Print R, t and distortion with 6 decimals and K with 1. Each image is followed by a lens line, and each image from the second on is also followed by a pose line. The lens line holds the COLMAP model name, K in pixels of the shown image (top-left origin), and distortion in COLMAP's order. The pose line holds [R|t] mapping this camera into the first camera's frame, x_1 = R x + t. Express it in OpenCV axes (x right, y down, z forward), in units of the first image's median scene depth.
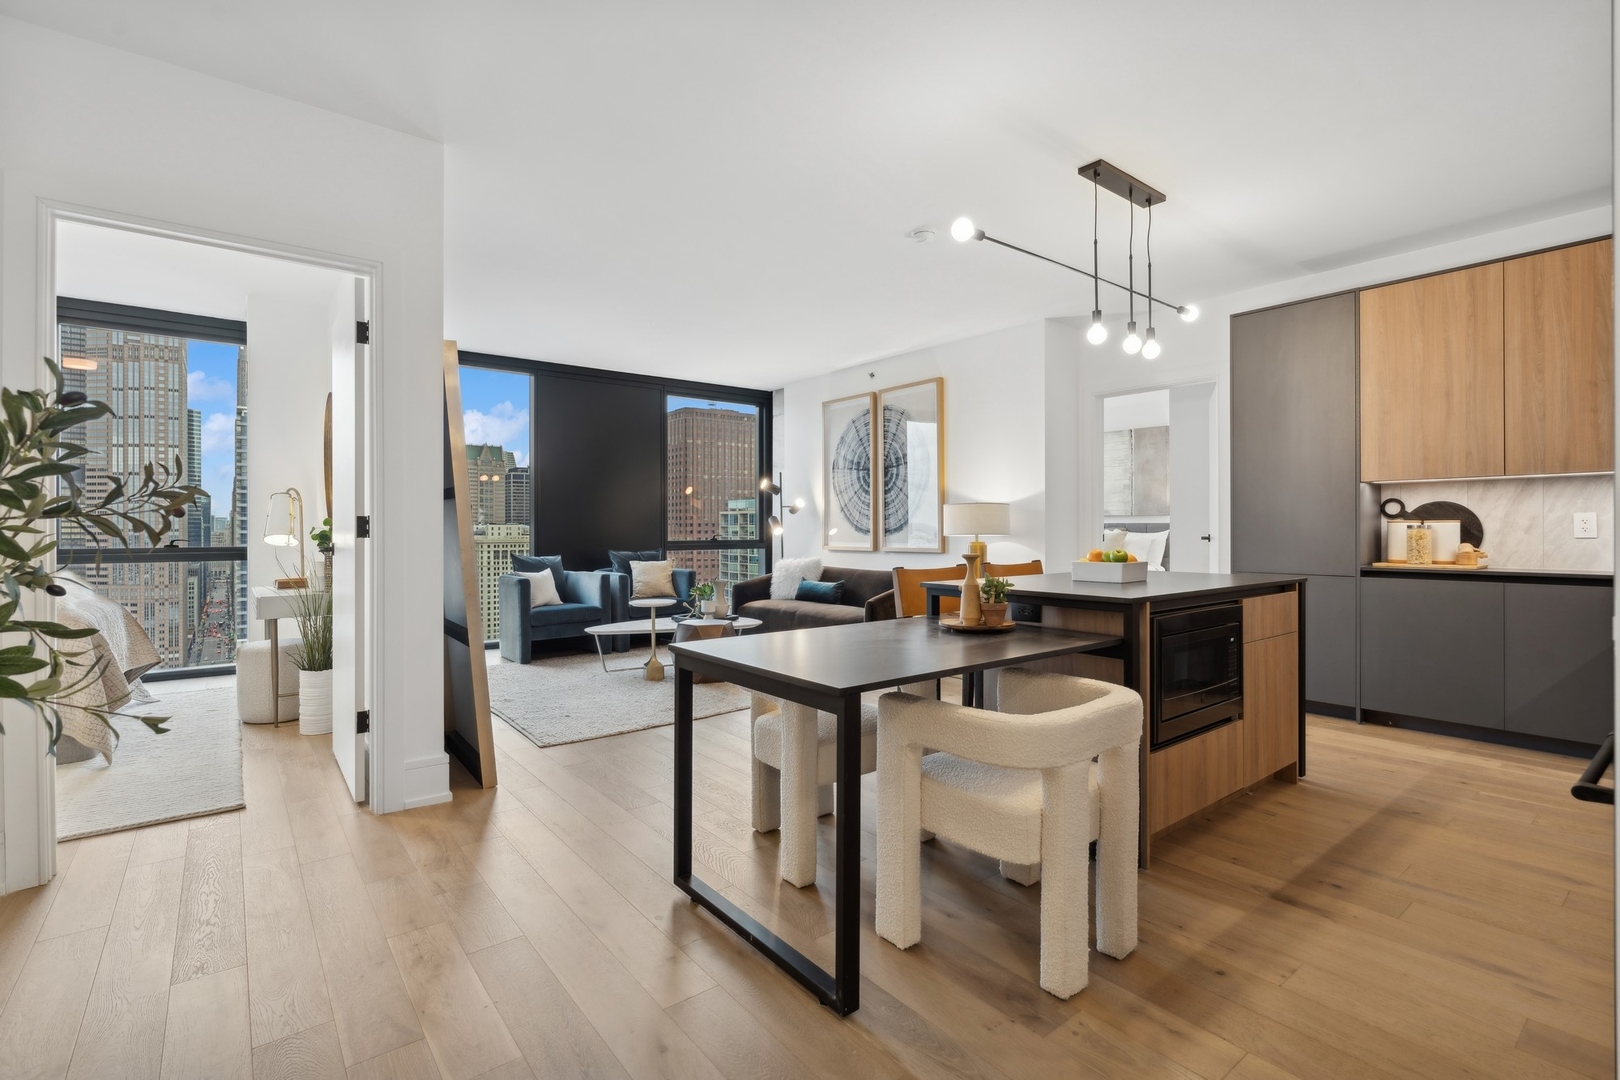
lens RADIAL K [[745.4, 0, 812.3], [0, 745.4, 529.4], [0, 0, 1]] dist [-0.001216, -0.000085]
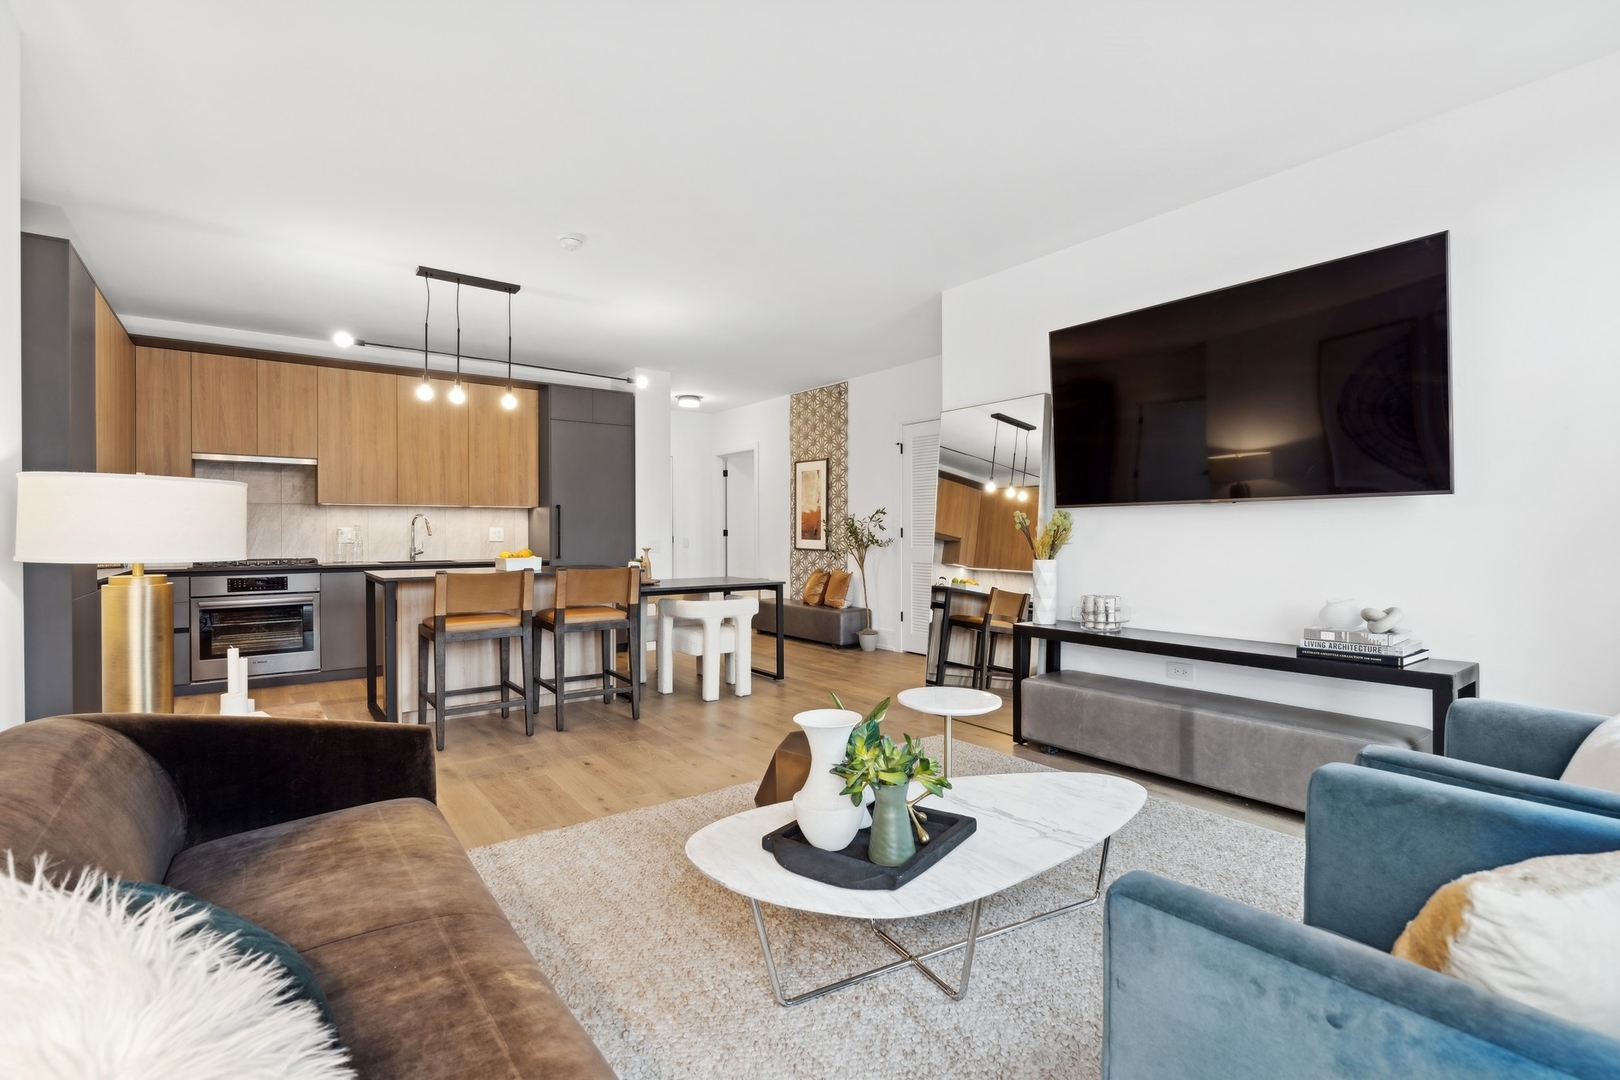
lens RADIAL K [[738.9, 0, 787.0], [0, 738.9, 533.6], [0, 0, 1]] dist [-0.001840, -0.000138]
pose [[-0.998592, 0.006138, 0.052695, -0.106426], [0.006433, 0.999965, 0.005431, -0.004754], [-0.052660, 0.005763, -0.998596, 1.106070]]
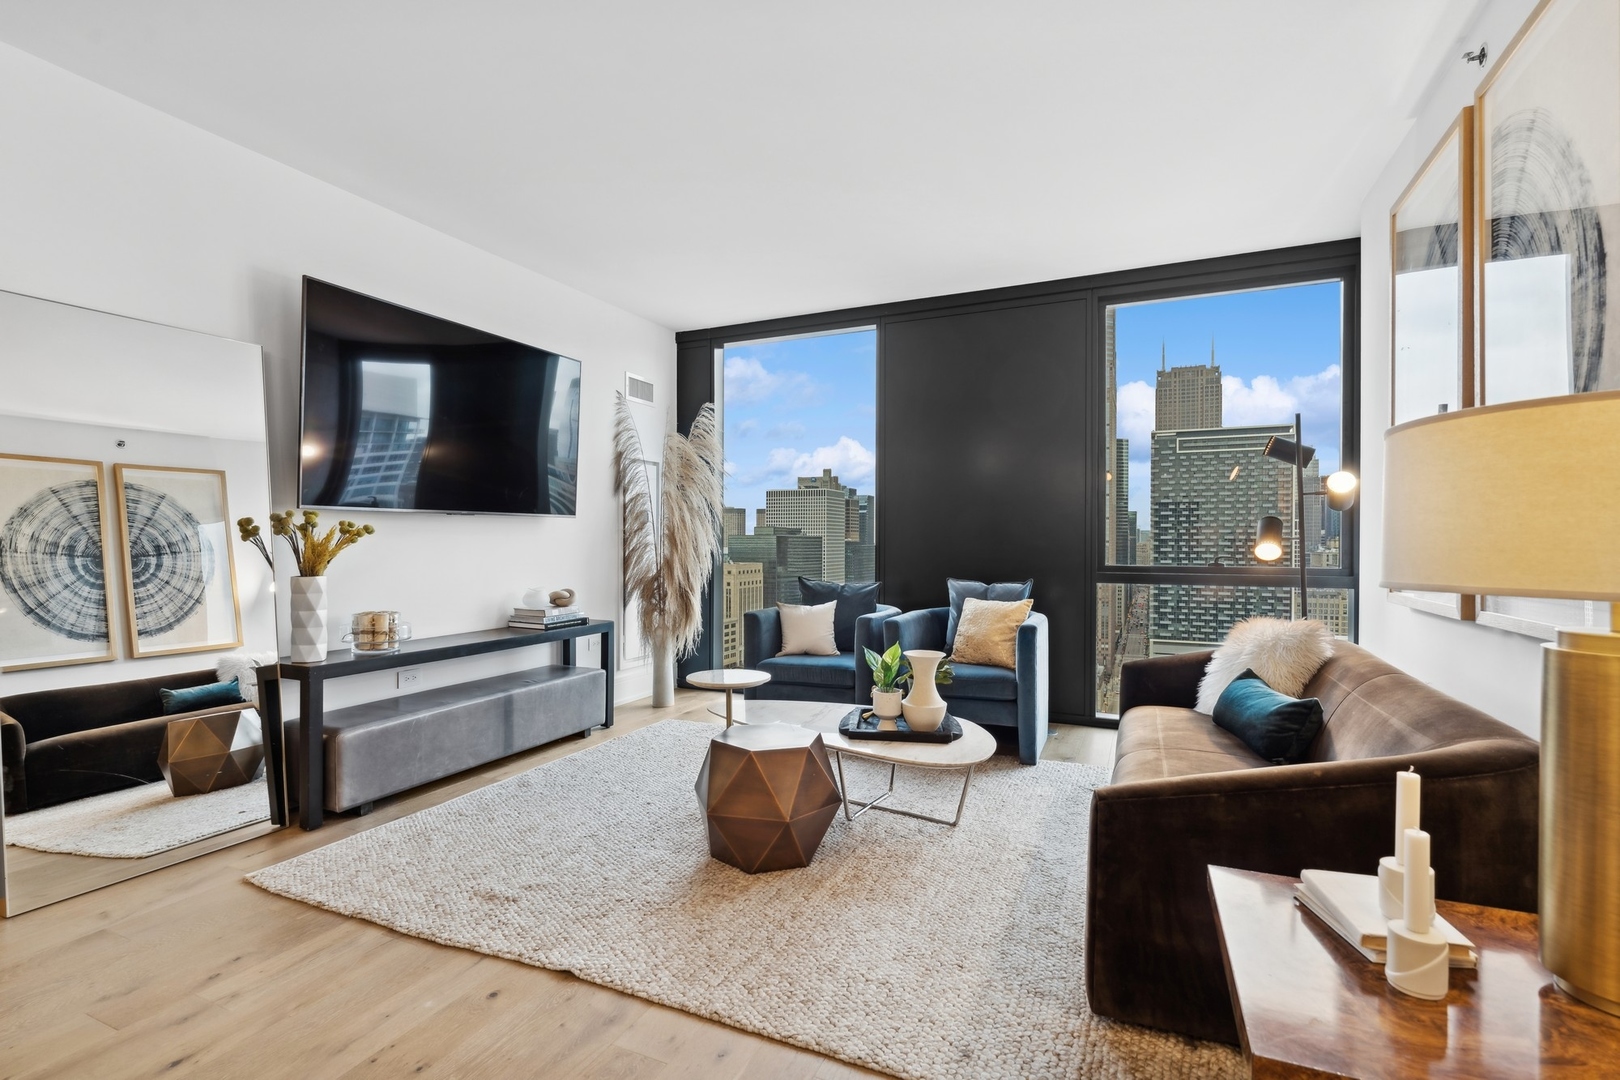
lens RADIAL K [[758.9, 0, 809.1], [0, 758.9, 538.9], [0, 0, 1]] dist [-0.005857, 0.000123]
pose [[0.454337, 0.001377, -0.890829, 0.239574], [-0.004205, 0.999991, -0.000599, -0.003955], [0.890820, 0.004018, 0.454339, 0.607679]]
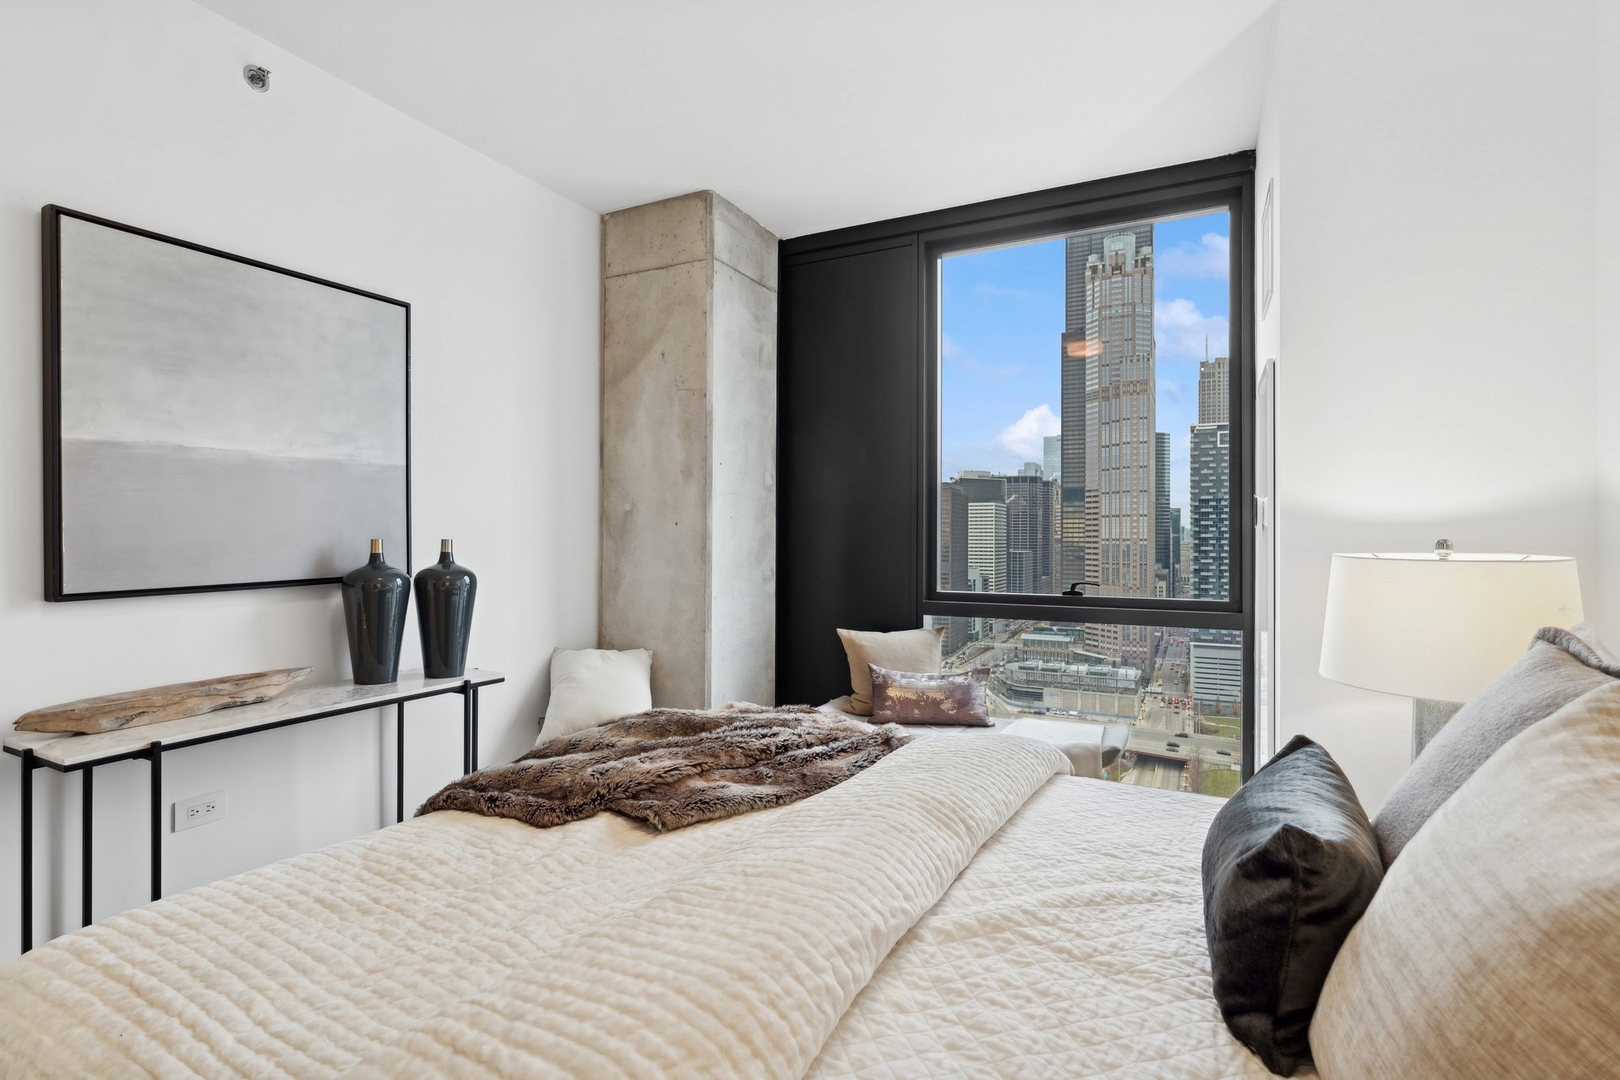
lens RADIAL K [[773.8, 0, 803.4], [0, 773.8, 533.4], [0, 0, 1]] dist [-0.002538, -0.000159]
pose [[0.414509, -0.003249, -0.910039, 0.200754], [-0.003505, 0.999981, -0.005167, -0.017714], [0.910038, 0.005331, 0.414490, 0.835233]]
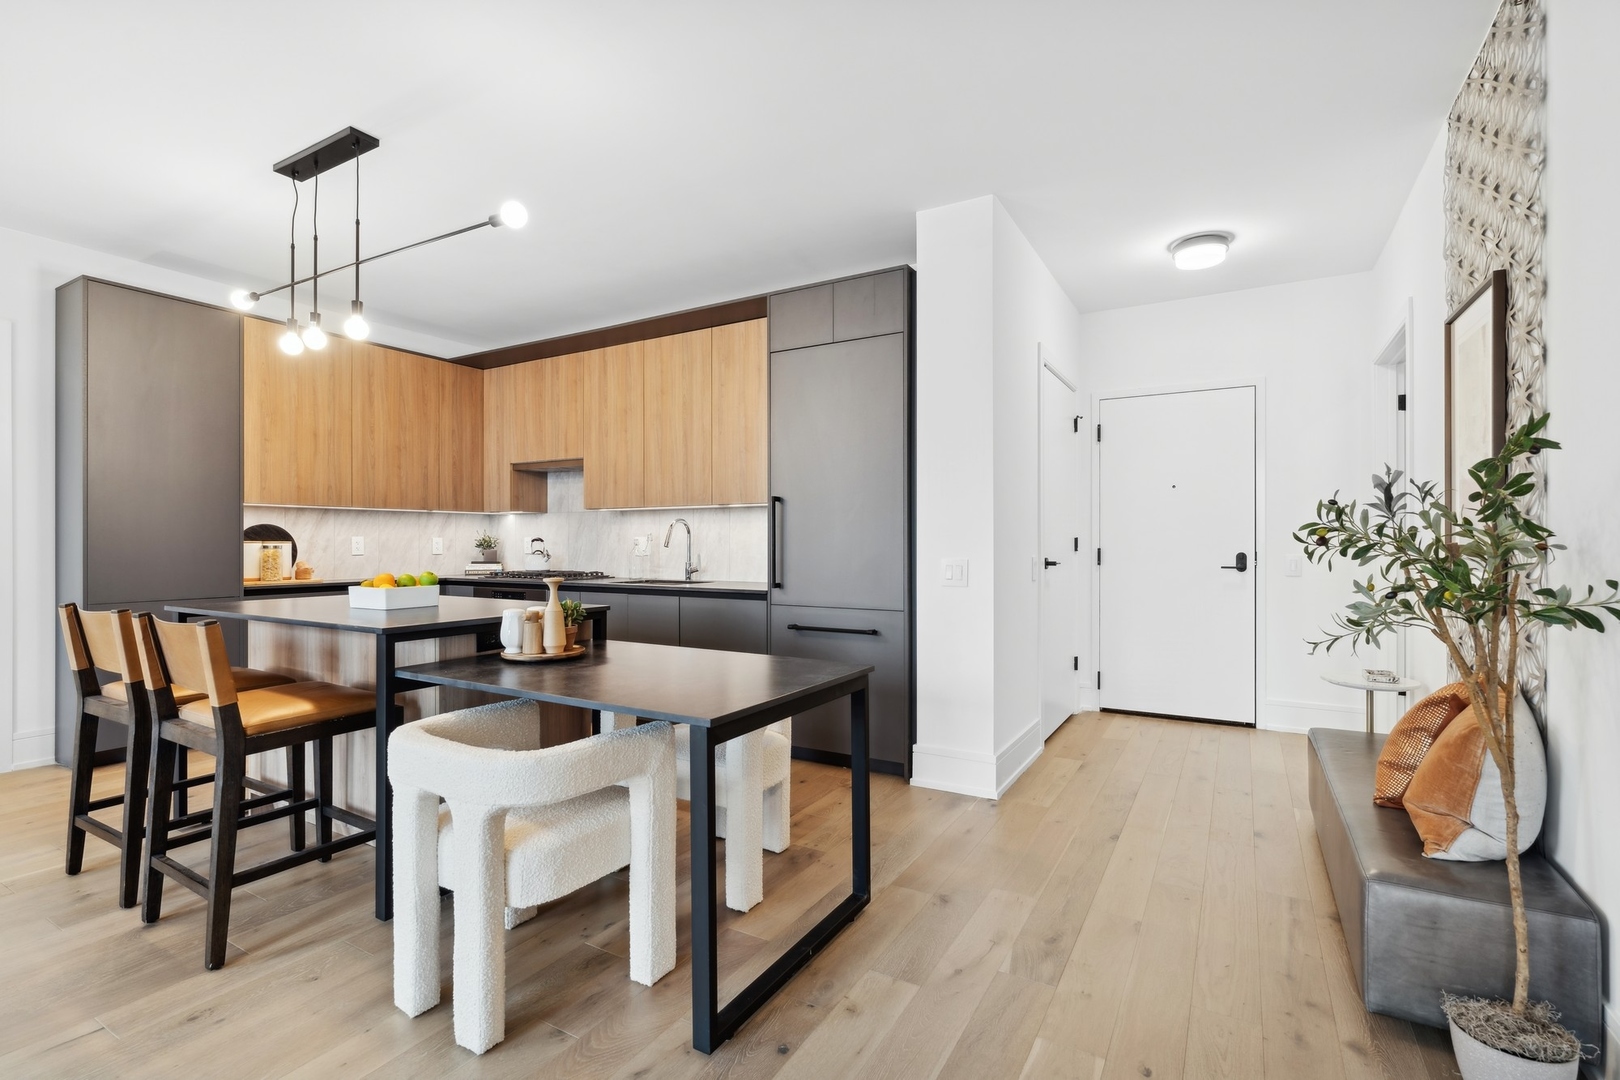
lens RADIAL K [[745.4, 0, 812.3], [0, 745.4, 529.4], [0, 0, 1]] dist [-0.001216, -0.000085]
pose [[-0.361045, 0.020358, 0.932326, -0.286922], [0.002799, 0.999781, -0.020747, -0.002524], [-0.932544, -0.004881, -0.361023, 0.374896]]
